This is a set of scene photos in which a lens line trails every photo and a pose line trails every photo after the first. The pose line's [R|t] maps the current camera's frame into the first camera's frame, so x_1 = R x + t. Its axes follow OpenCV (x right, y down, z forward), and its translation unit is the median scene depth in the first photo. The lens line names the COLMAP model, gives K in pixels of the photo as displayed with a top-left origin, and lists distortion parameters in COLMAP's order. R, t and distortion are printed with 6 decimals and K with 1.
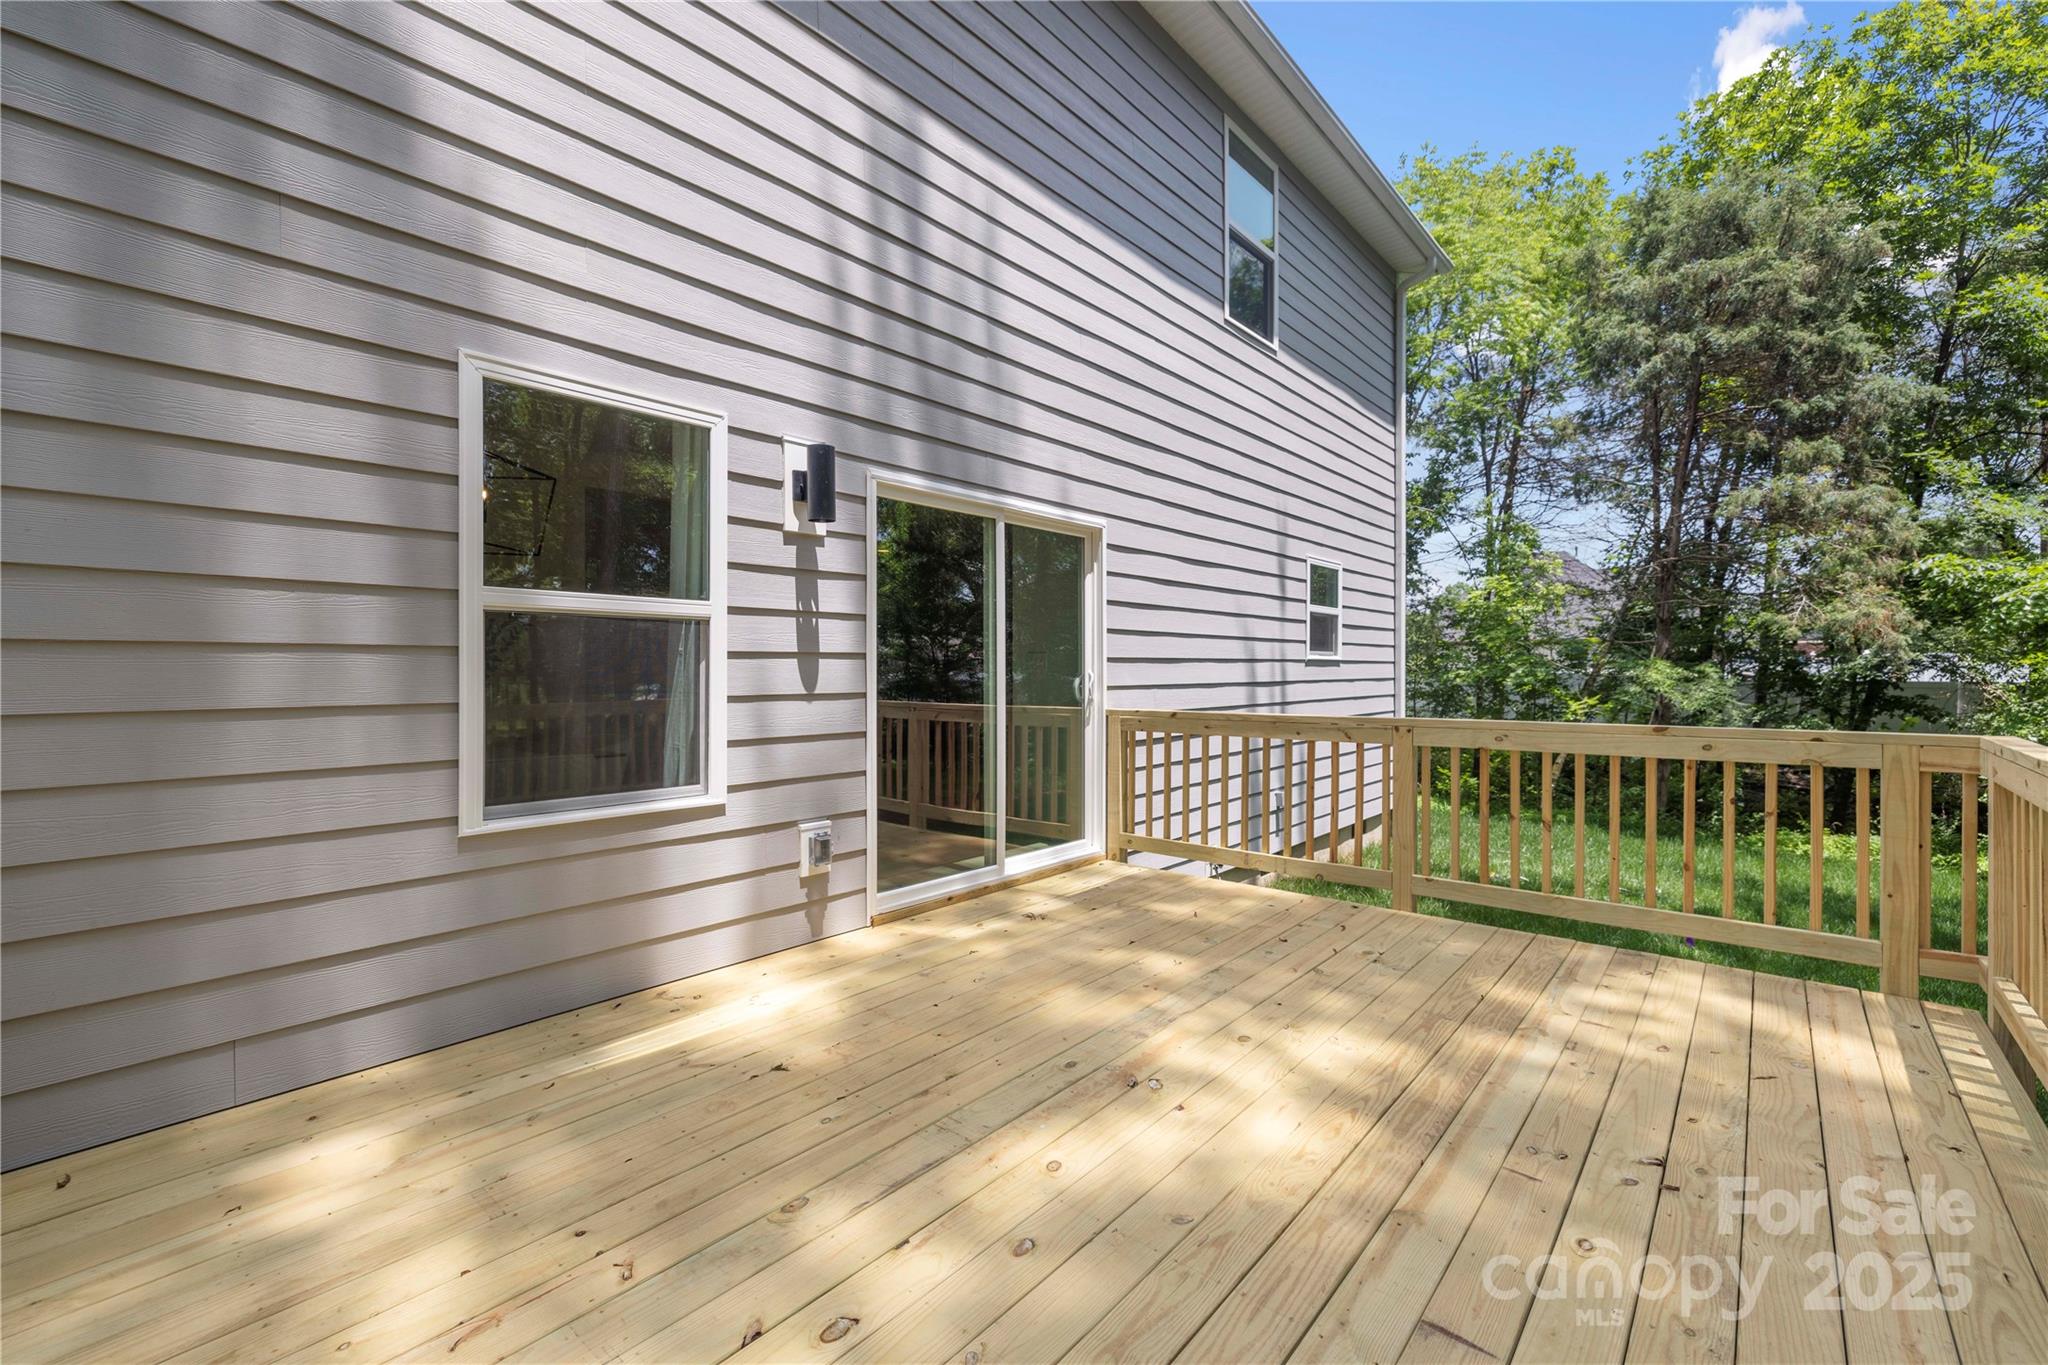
lens RADIAL K [[862.7, 0, 1027.9], [0, 862.7, 669.4], [0, 0, 1]] dist [0.019036, 0.000471]
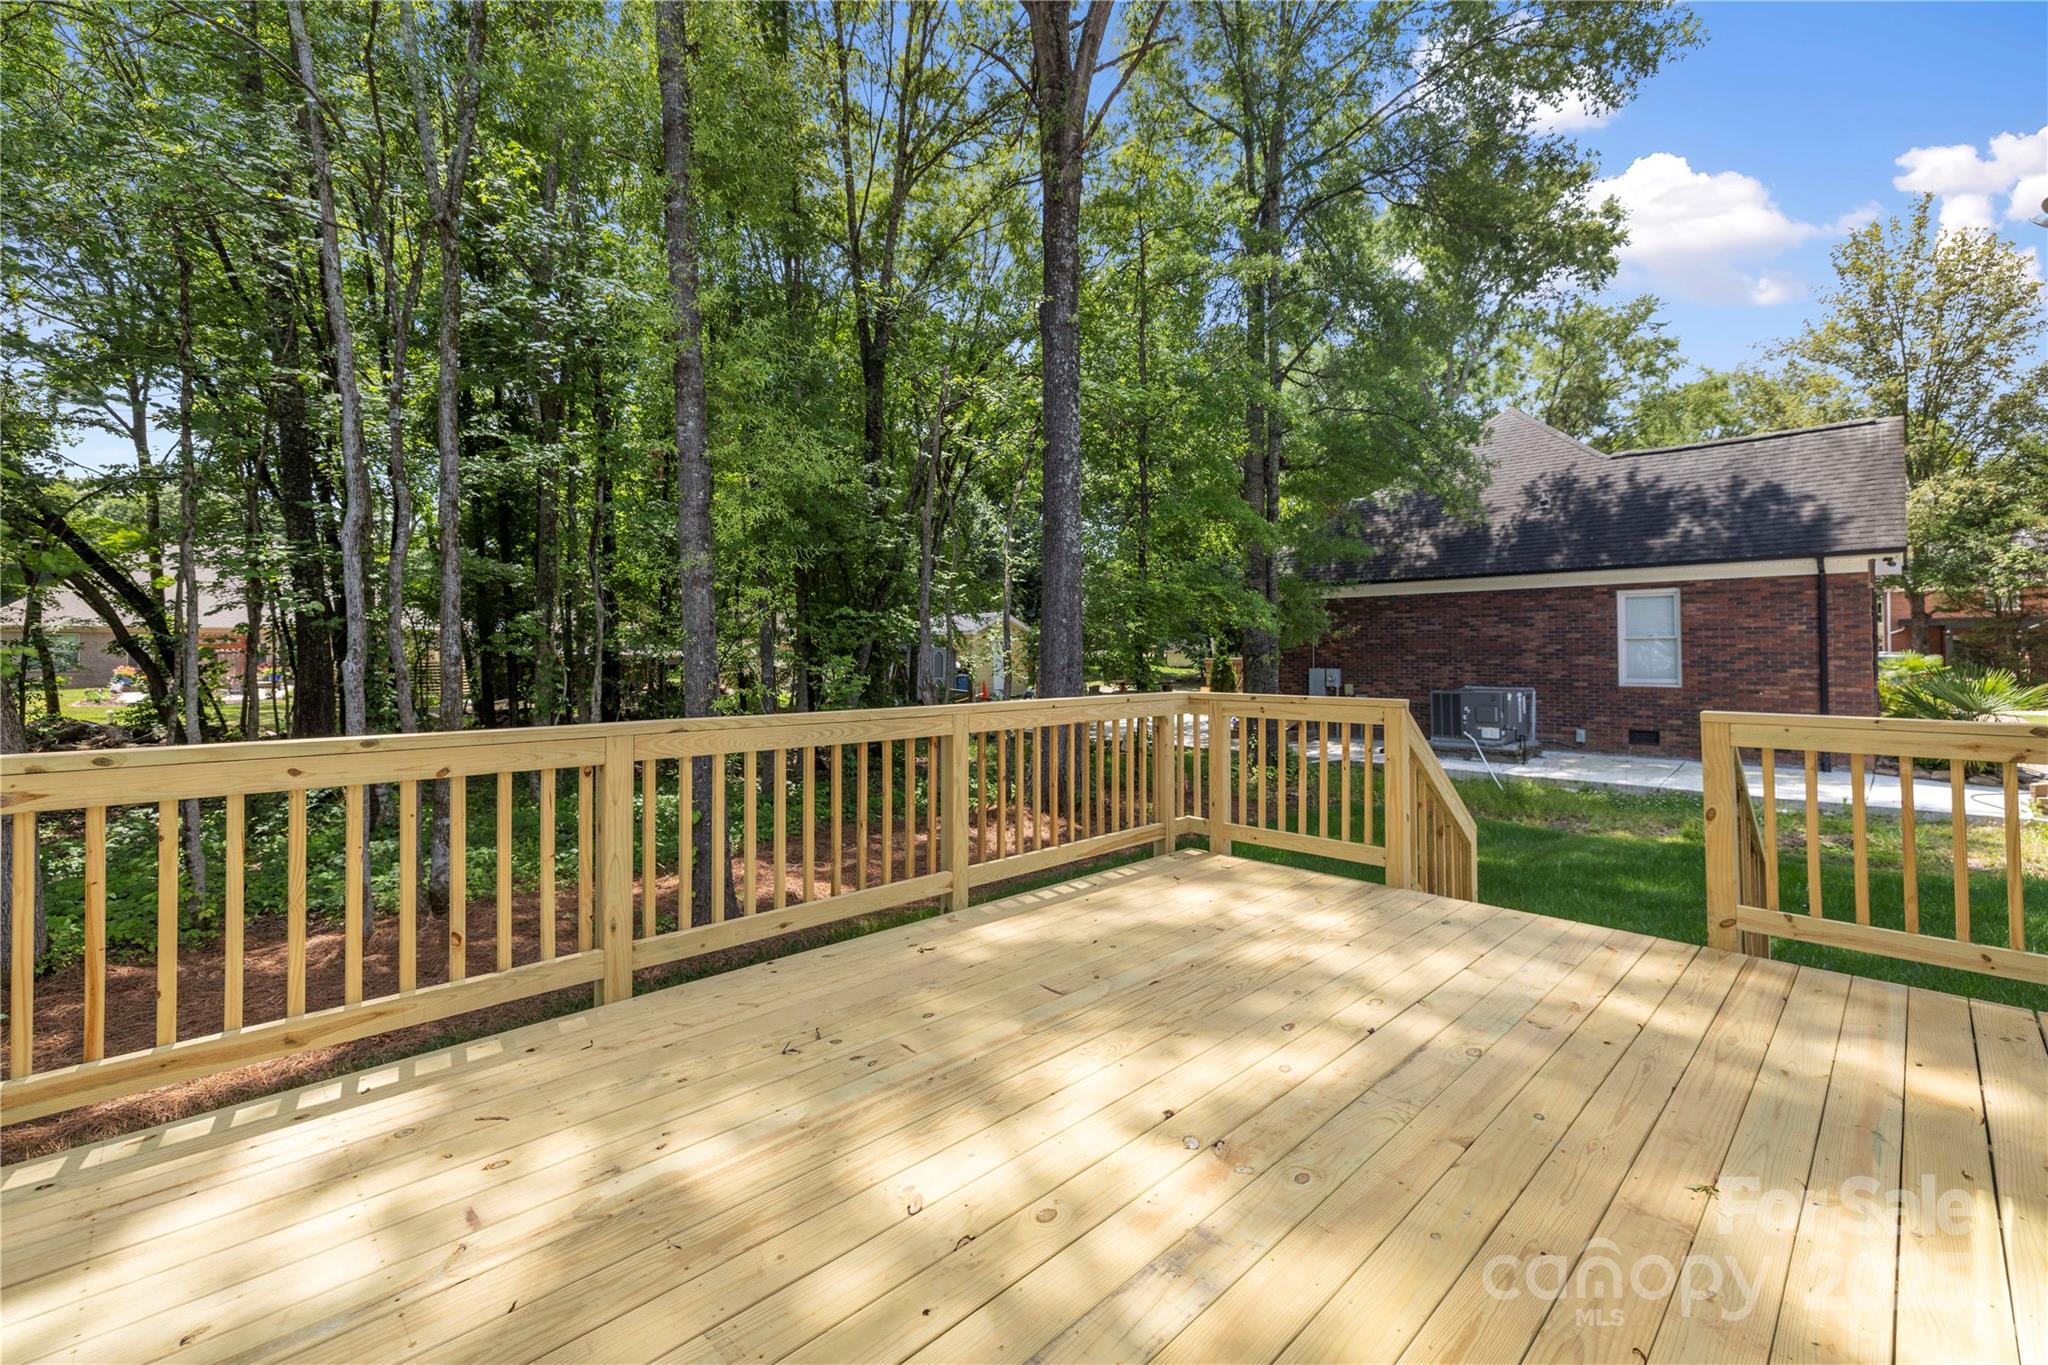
lens RADIAL K [[862.7, 0, 1019.3], [0, 862.7, 666.6], [0, 0, 1]] dist [0.019036, 0.000471]
pose [[-0.996432, 0.003183, 0.084334, 0.231535], [0.004416, 0.999886, 0.014430, 0.005770], [-0.084279, 0.014751, -0.996333, 1.714379]]
